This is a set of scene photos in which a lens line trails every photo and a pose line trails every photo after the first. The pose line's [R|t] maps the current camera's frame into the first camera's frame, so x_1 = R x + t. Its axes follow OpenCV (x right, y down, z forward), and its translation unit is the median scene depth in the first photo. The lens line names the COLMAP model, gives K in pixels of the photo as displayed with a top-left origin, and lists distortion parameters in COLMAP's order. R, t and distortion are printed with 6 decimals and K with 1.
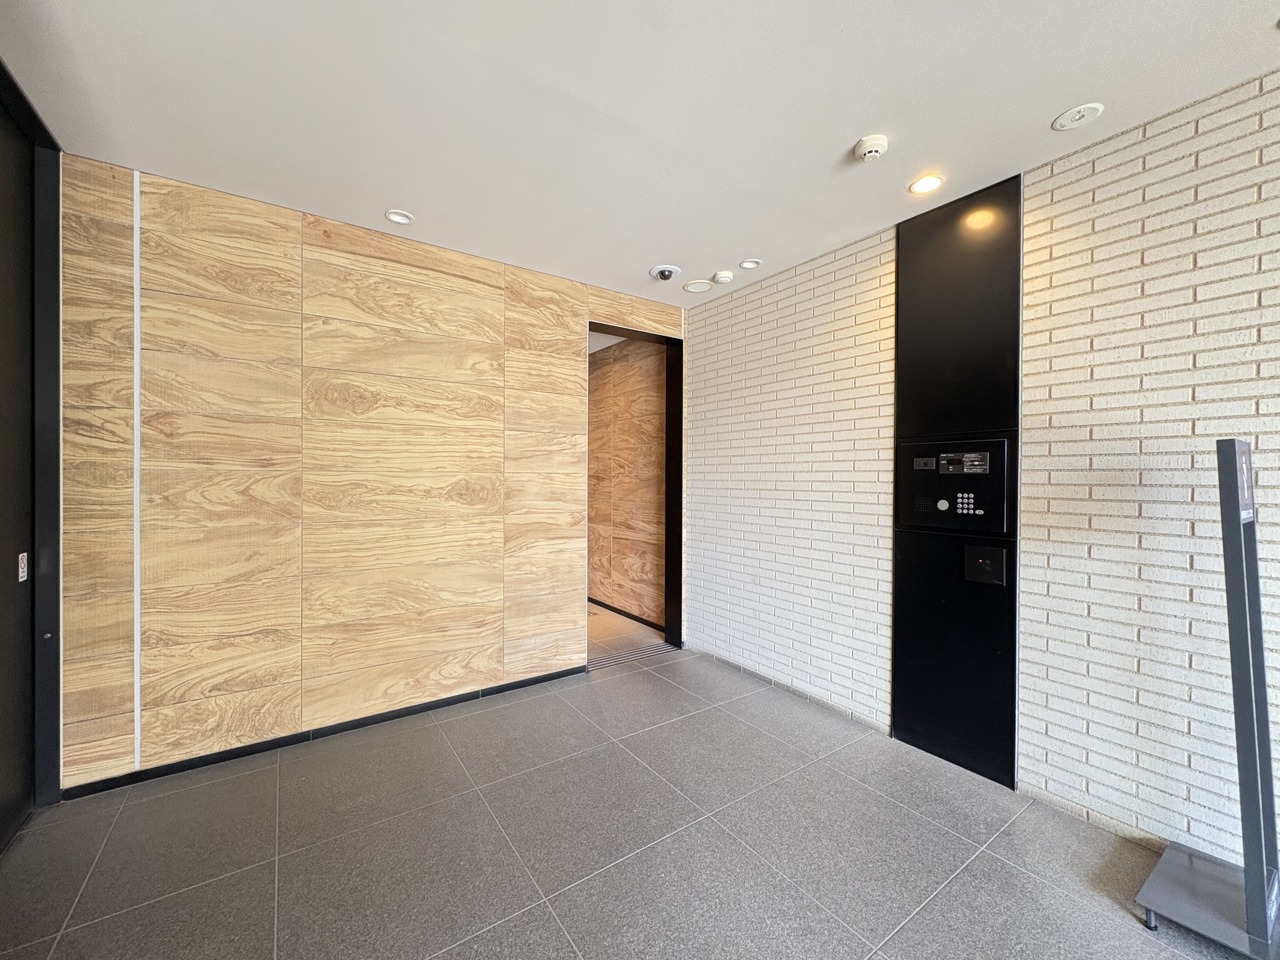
lens RADIAL K [[508.3, 0, 640.1], [0, 508.3, 480.8], [0, 0, 1]] dist [-0.009234, 0.000981]
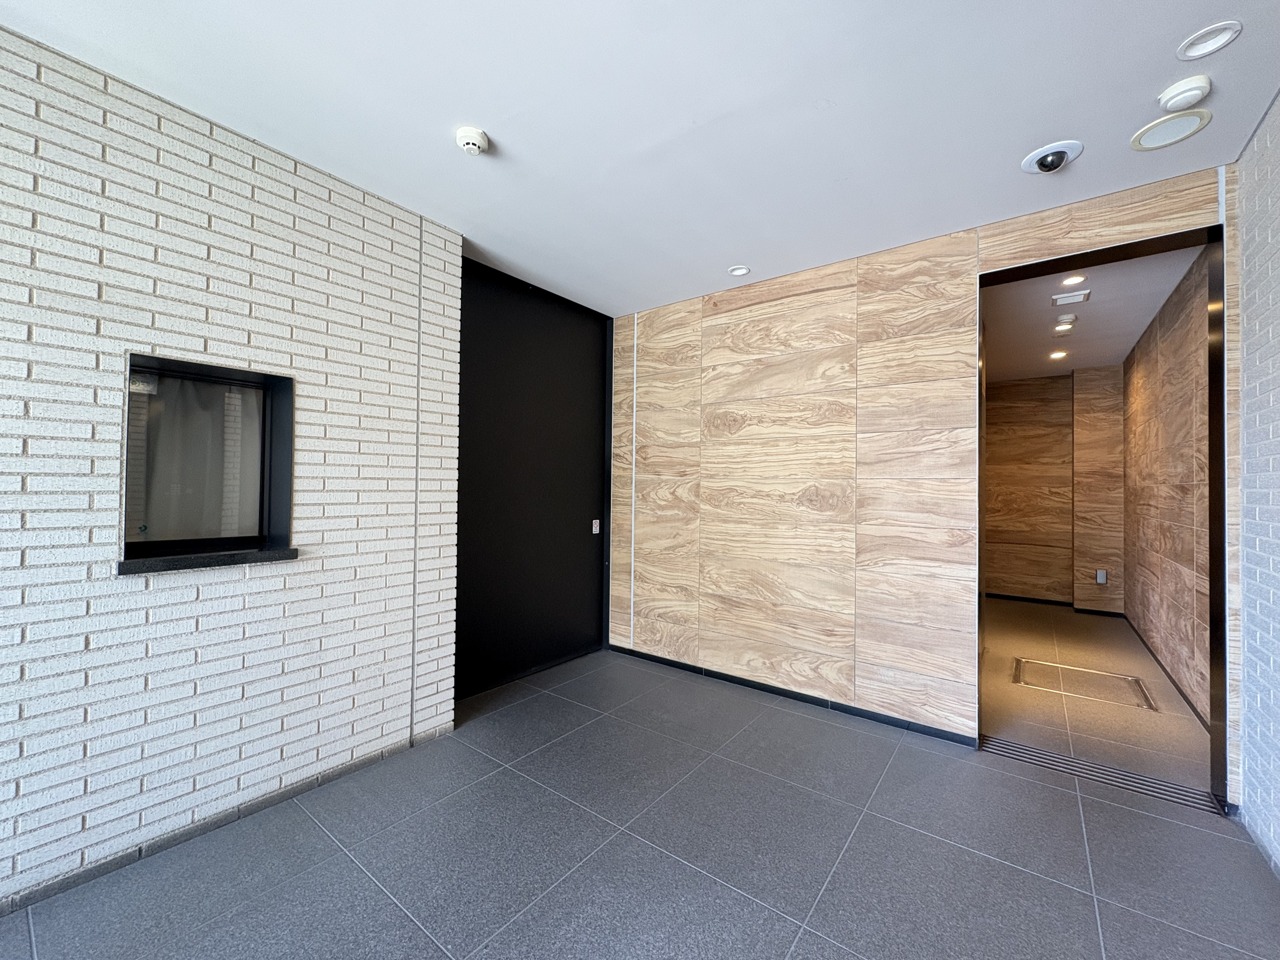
lens RADIAL K [[508.3, 0, 638.3], [0, 508.3, 478.8], [0, 0, 1]] dist [-0.009234, 0.000981]
pose [[0.291098, -0.016078, -0.956558, 0.583898], [-0.016329, 0.999630, -0.021771, 0.012333], [0.956554, 0.021957, 0.290728, 0.394417]]
